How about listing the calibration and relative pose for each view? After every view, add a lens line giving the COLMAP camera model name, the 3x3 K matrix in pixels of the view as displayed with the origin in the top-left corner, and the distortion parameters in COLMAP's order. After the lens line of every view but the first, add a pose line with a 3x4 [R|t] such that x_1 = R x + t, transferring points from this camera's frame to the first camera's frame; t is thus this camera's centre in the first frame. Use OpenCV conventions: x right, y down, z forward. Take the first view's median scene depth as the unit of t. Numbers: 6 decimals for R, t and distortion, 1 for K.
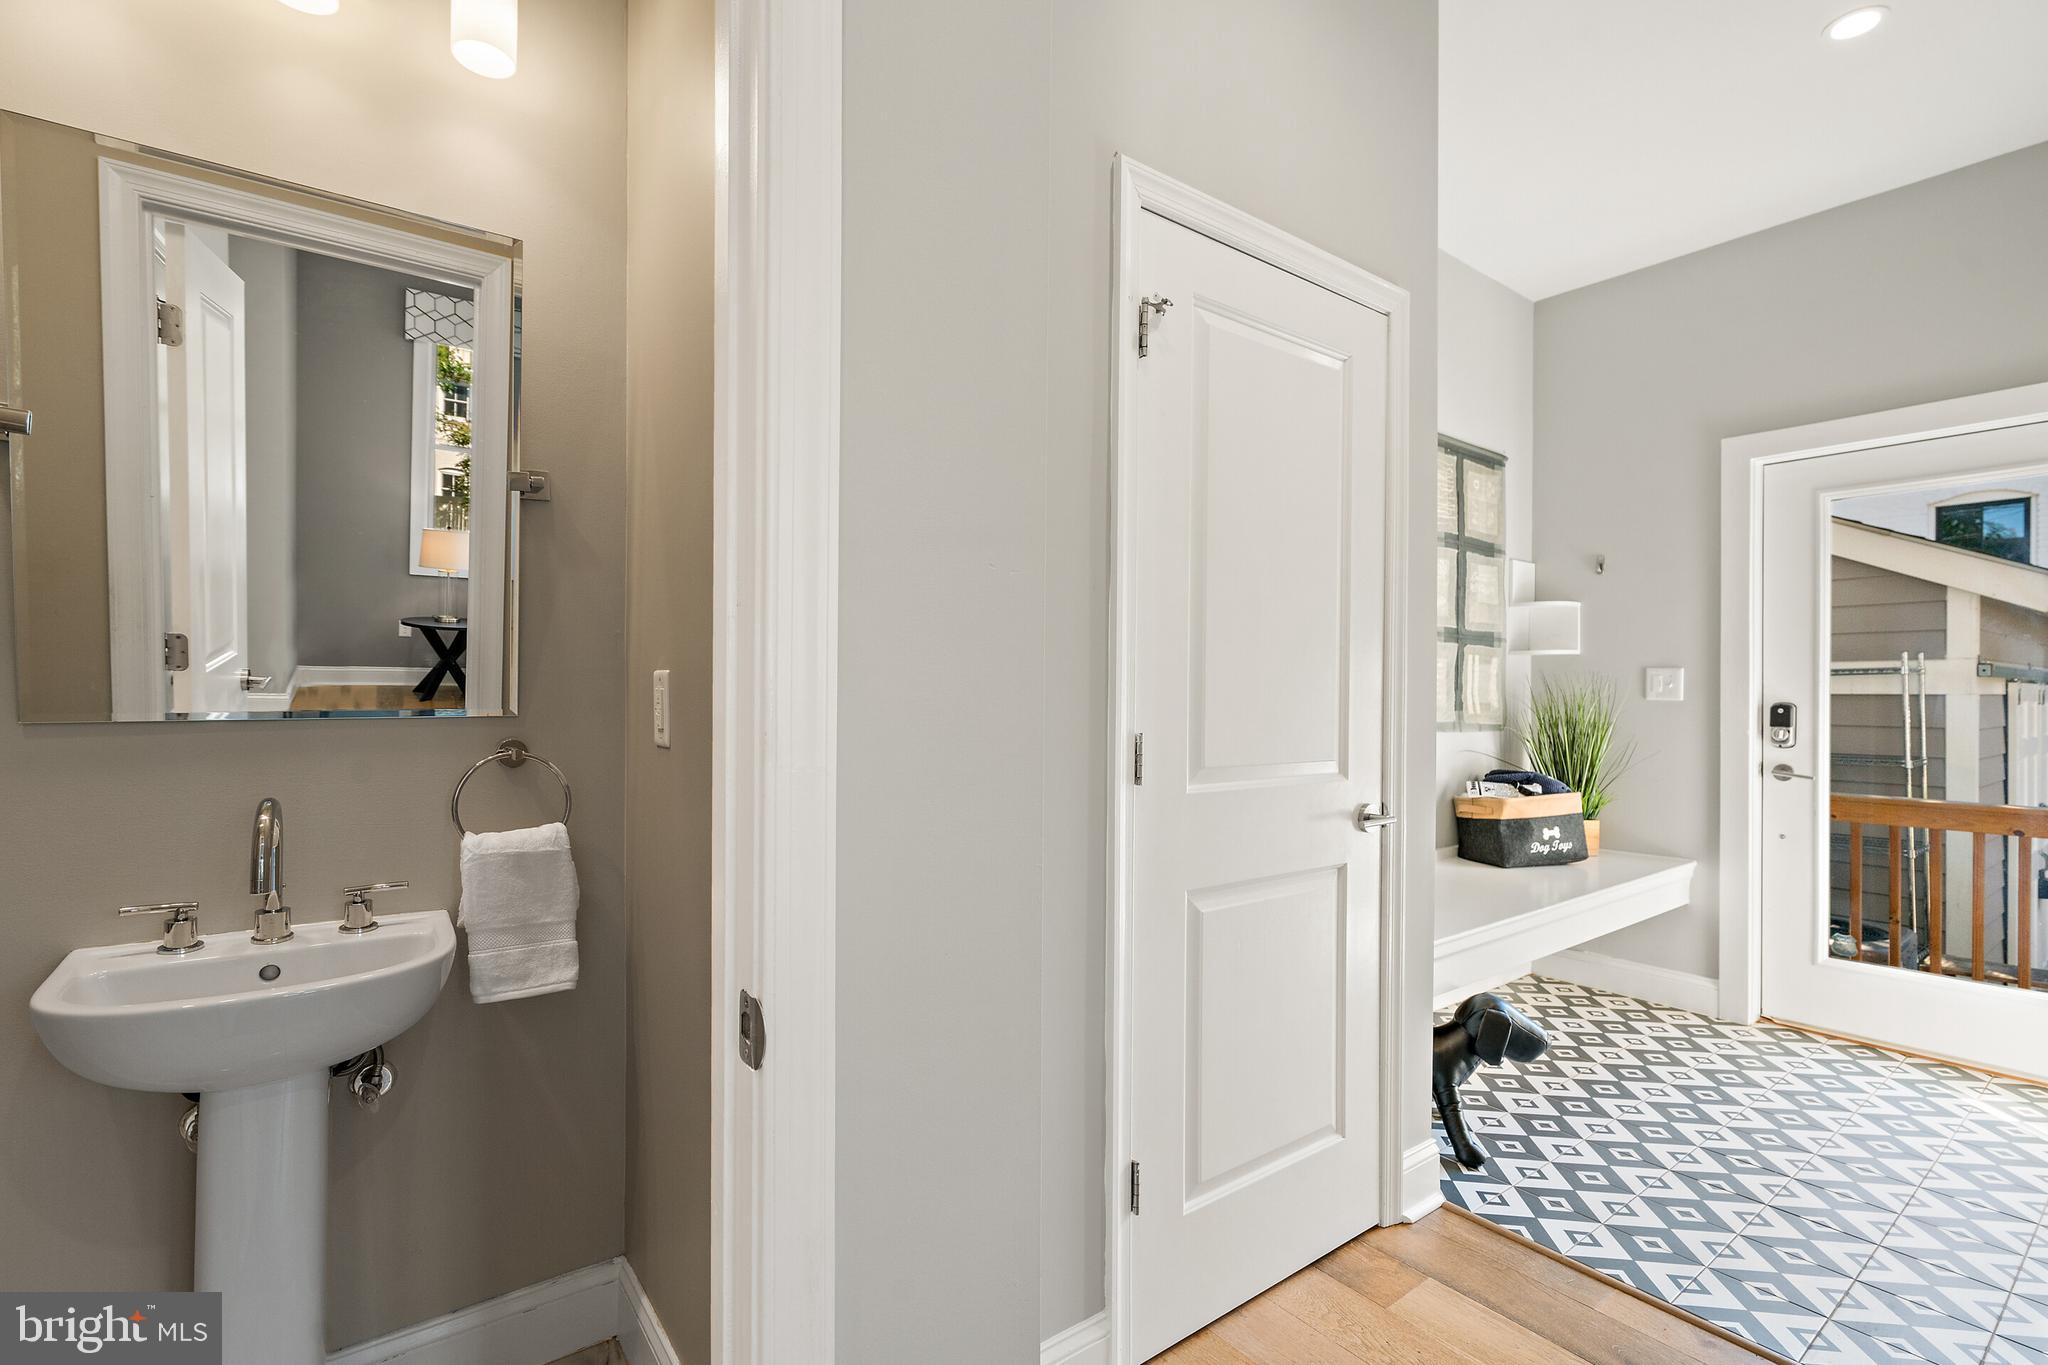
lens RADIAL K [[933.4, 0, 1036.9], [0, 933.4, 700.5], [0, 0, 1]] dist [-0.003907, 0.002721]
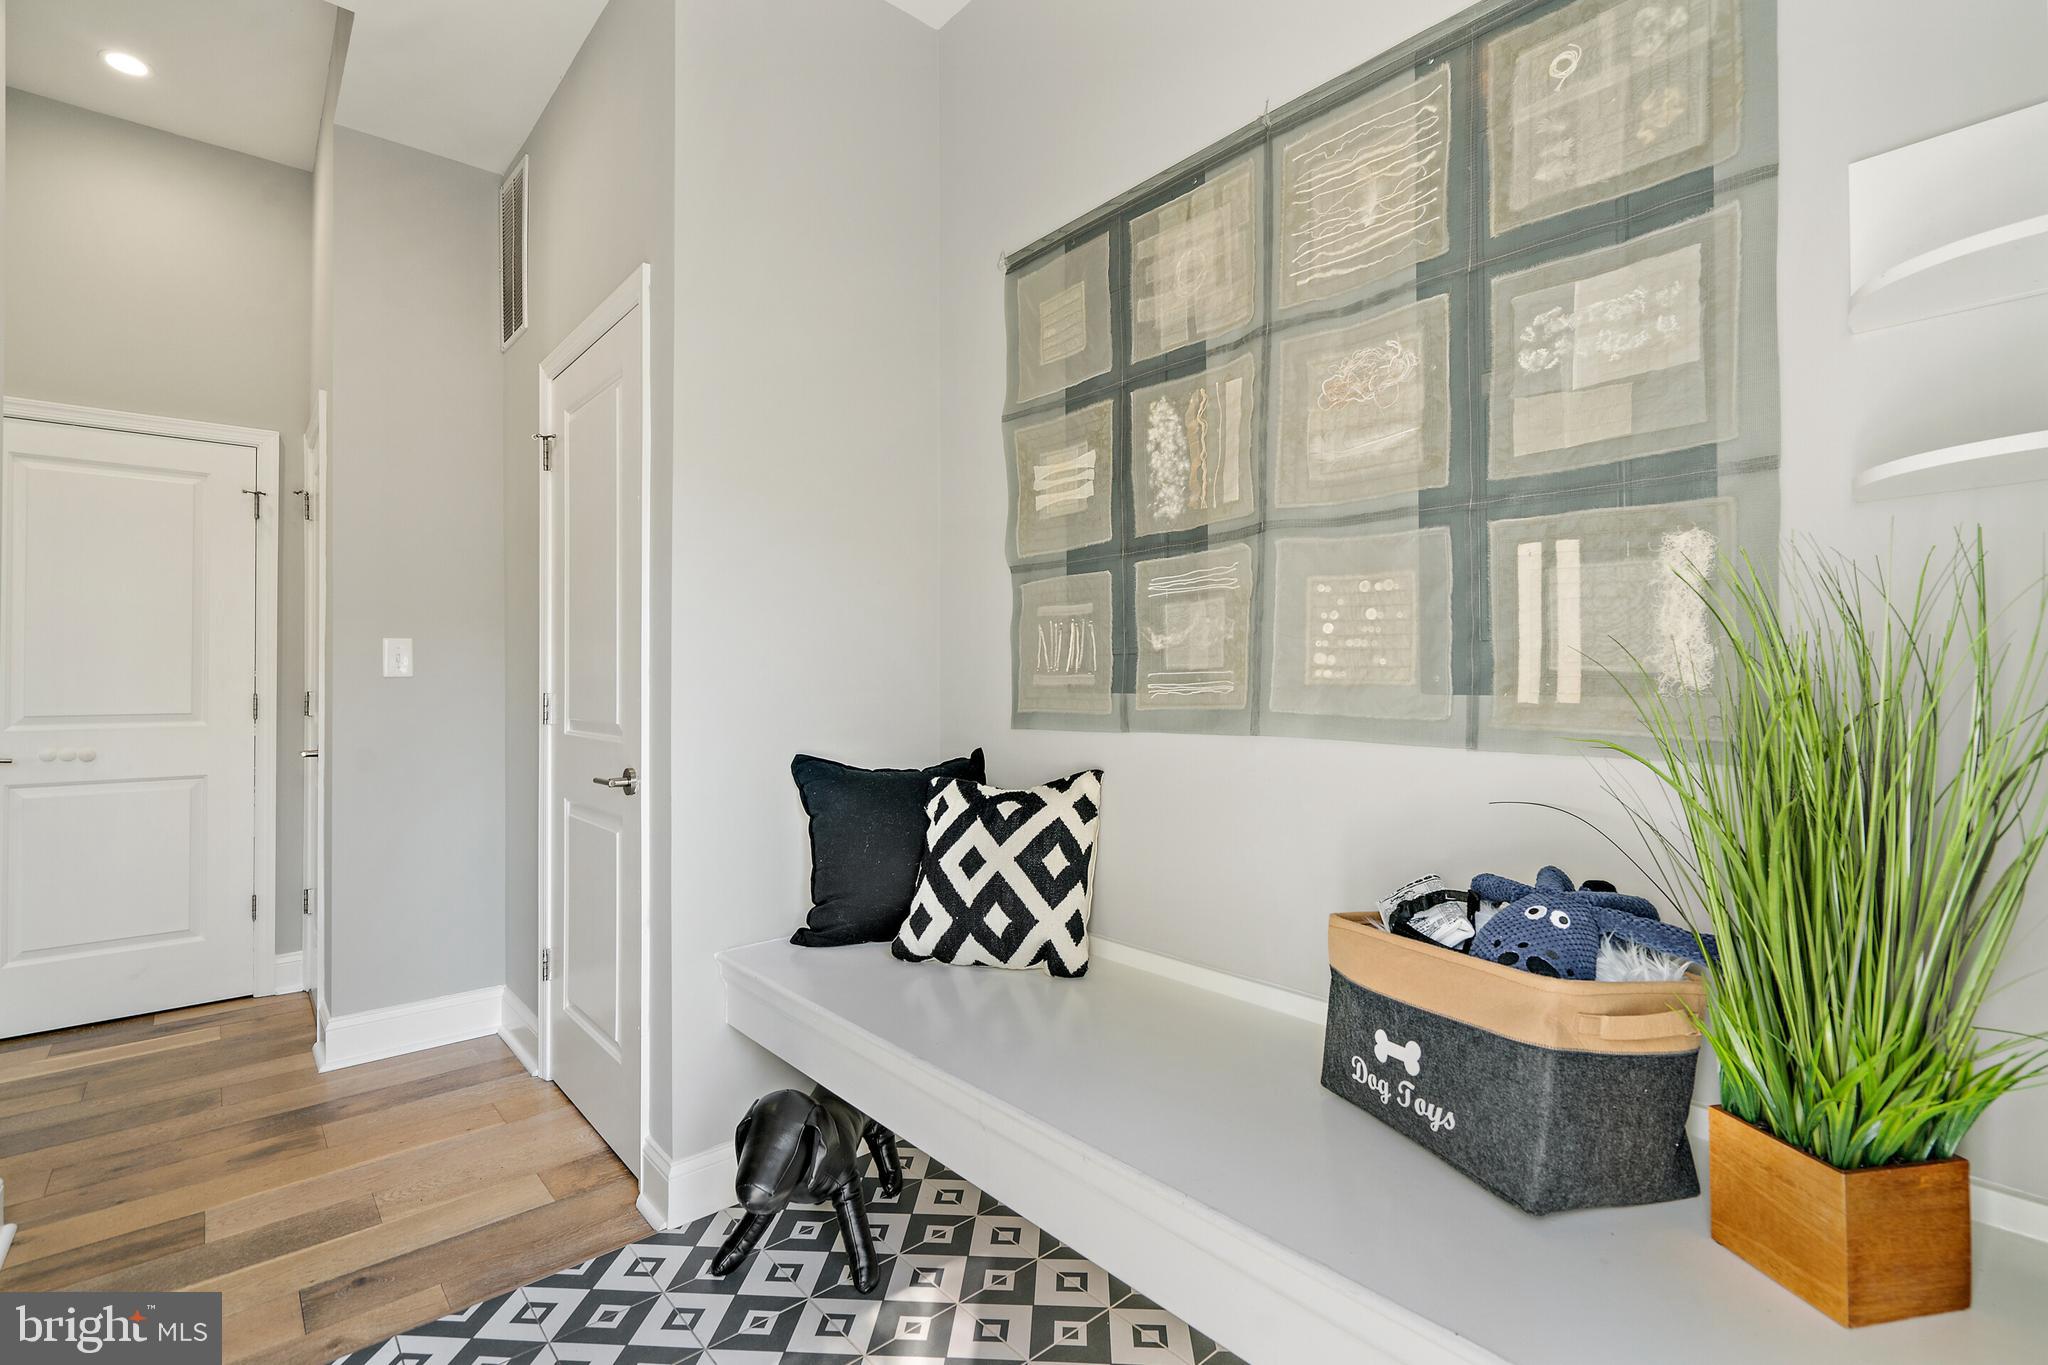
lens RADIAL K [[933.4, 0, 1020.7], [0, 933.4, 672.9], [0, 0, 1]] dist [-0.003907, 0.002721]
pose [[0.069464, -0.008012, -0.997552, 0.888019], [0.003436, 0.999964, -0.007792, 0.004606], [0.997579, -0.002887, 0.069489, 0.839939]]
